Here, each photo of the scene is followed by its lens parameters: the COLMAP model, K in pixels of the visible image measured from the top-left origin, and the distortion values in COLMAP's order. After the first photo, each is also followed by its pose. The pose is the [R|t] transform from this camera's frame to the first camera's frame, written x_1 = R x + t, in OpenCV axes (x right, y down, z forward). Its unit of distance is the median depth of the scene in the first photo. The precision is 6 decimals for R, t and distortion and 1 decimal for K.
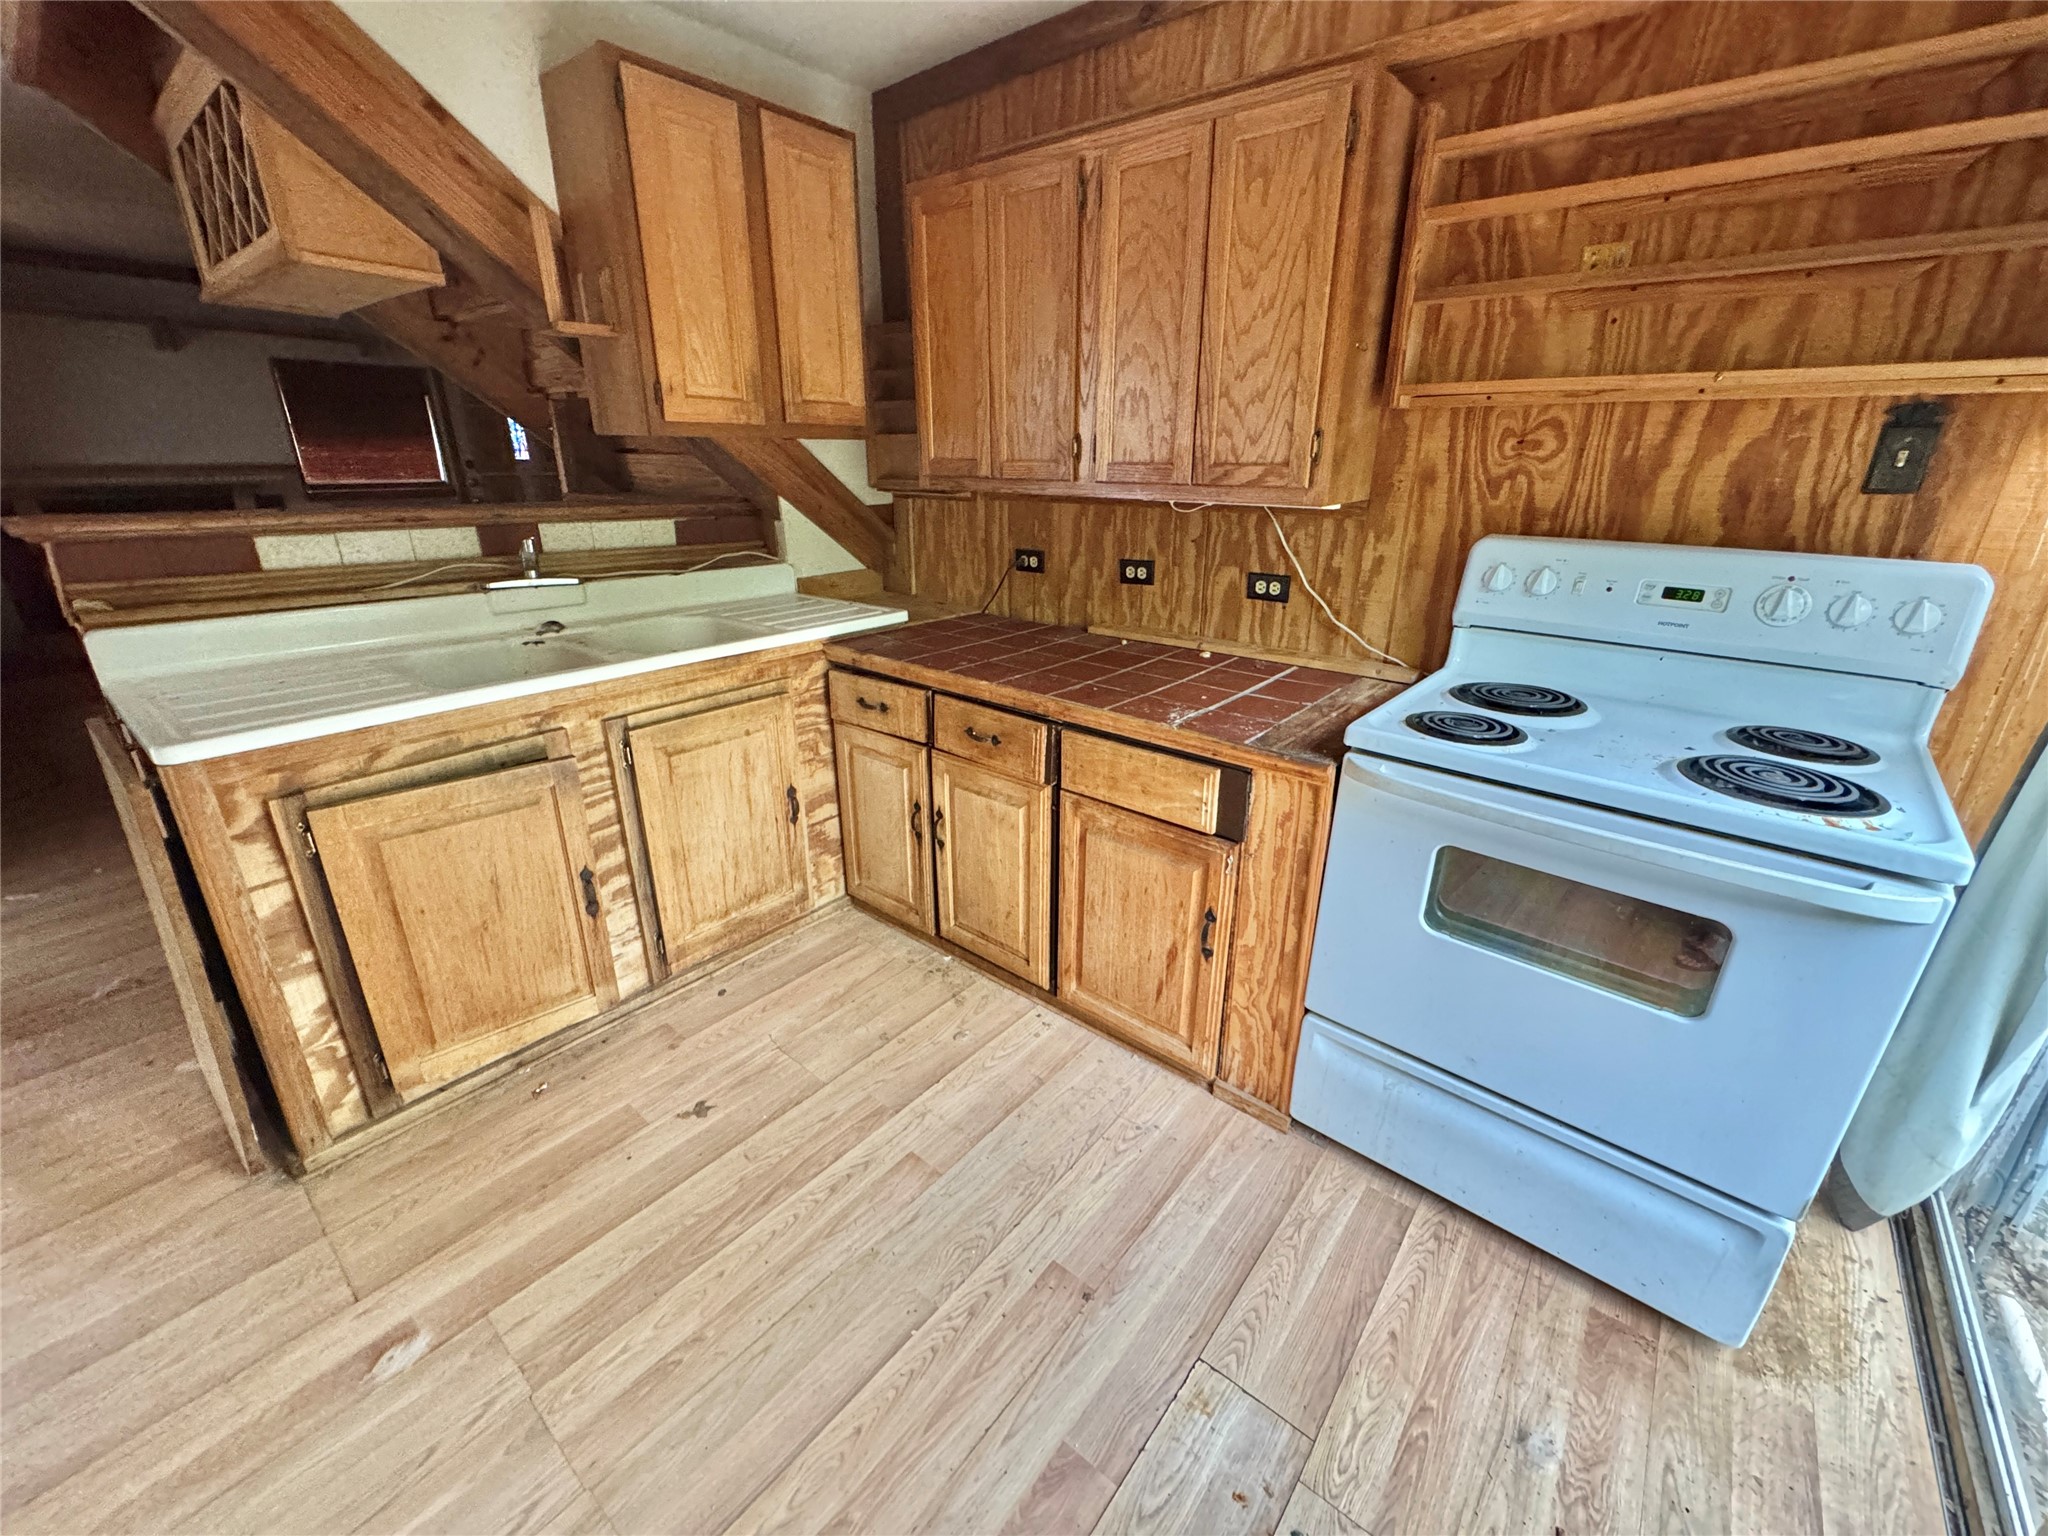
lens RADIAL K [[829.9, 0, 1018.9], [0, 829.9, 768.7], [0, 0, 1]] dist [-0.001294, 0.000135]
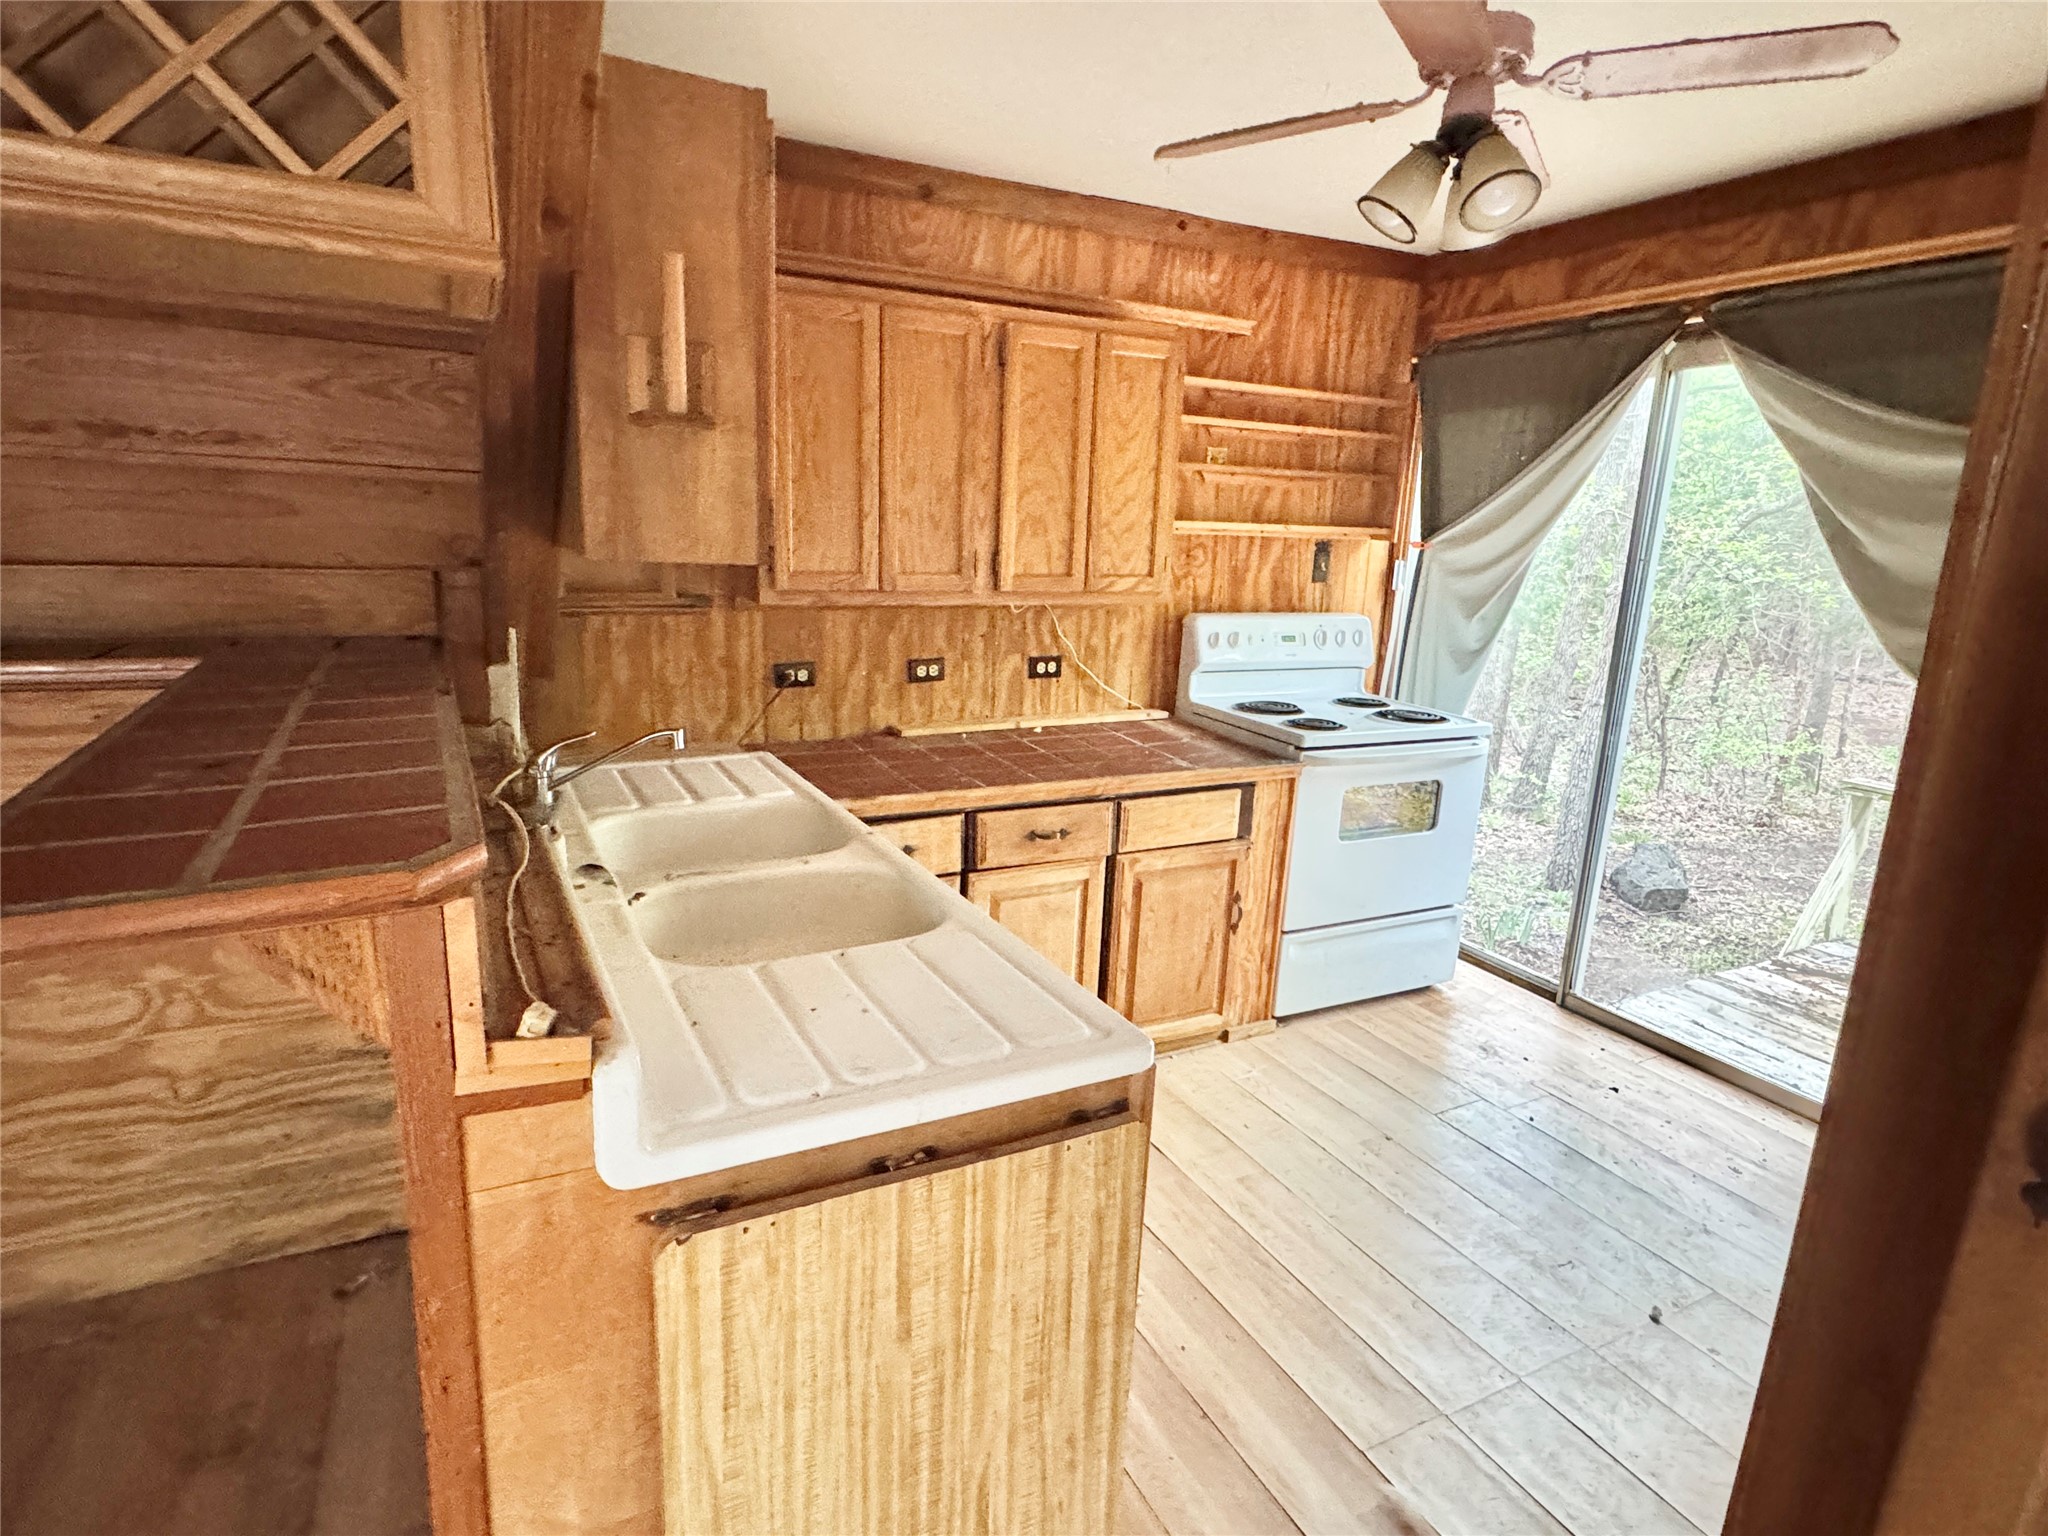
lens RADIAL K [[1073.6, 0, 1012.3], [0, 1073.6, 767.3], [0, 0, 1]] dist [0.000612, -0.000171]
pose [[0.387227, -0.201494, 0.899697, -1.223975], [0.296134, 0.951303, 0.085596, -0.242179], [-0.873132, 0.233285, 0.428040, 0.433585]]
